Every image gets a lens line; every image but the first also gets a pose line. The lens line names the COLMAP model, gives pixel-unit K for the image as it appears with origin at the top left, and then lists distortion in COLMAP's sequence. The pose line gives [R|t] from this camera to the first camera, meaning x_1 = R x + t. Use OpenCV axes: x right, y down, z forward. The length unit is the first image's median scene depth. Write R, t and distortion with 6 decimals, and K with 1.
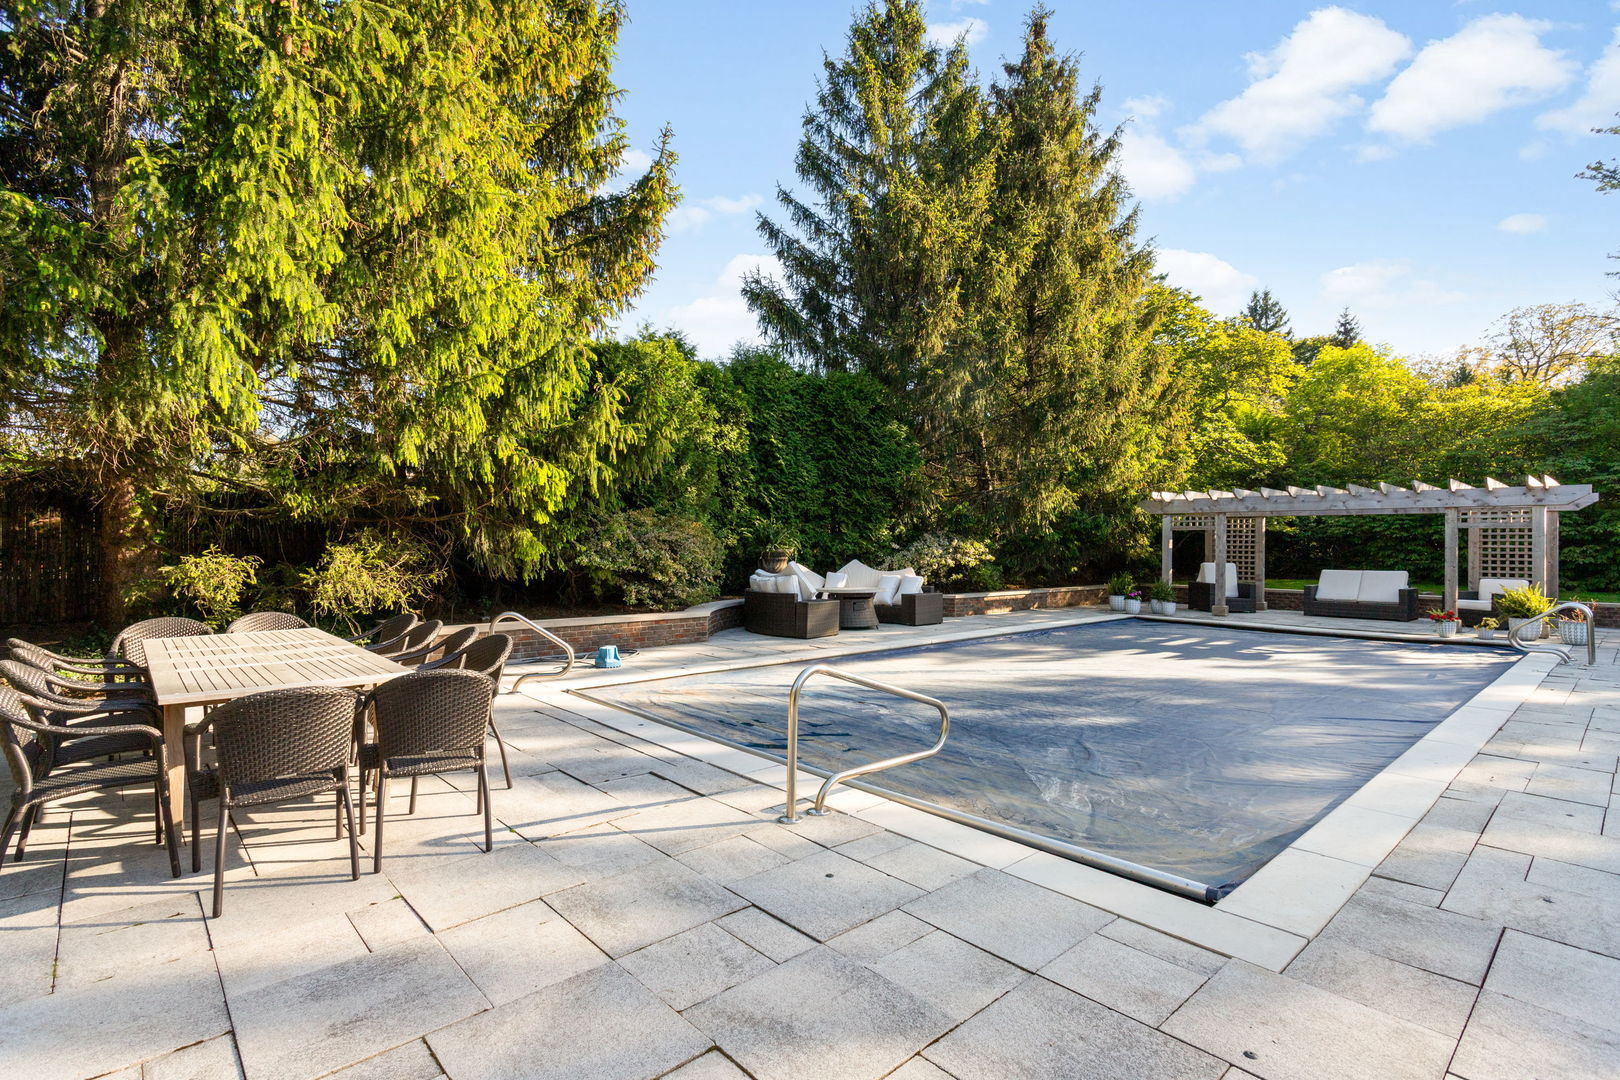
lens RADIAL K [[773.8, 0, 808.7], [0, 773.8, 542.1], [0, 0, 1]] dist [-0.002767, -0.000263]
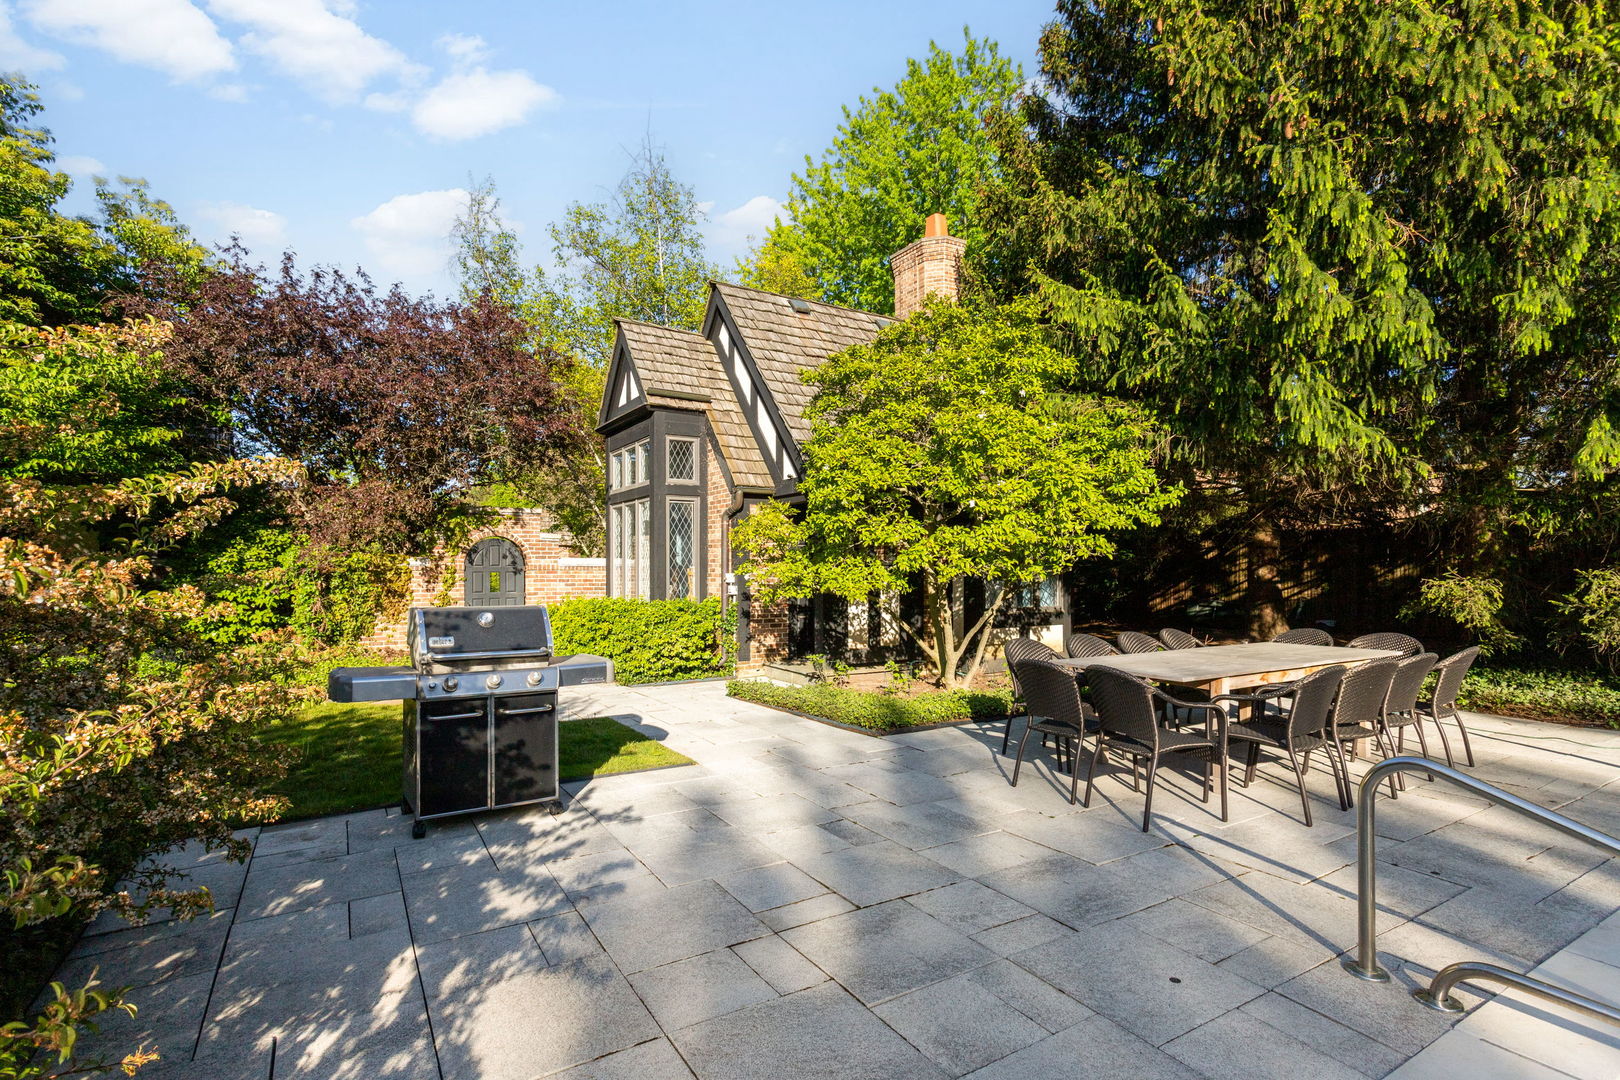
lens RADIAL K [[773.8, 0, 807.7], [0, 773.8, 549.8], [0, 0, 1]] dist [-0.002767, -0.000263]
pose [[-0.189717, -0.024477, -0.981534, 0.877347], [0.001940, 0.999678, -0.025305, 0.006017], [0.981837, -0.006705, -0.189608, 0.767720]]
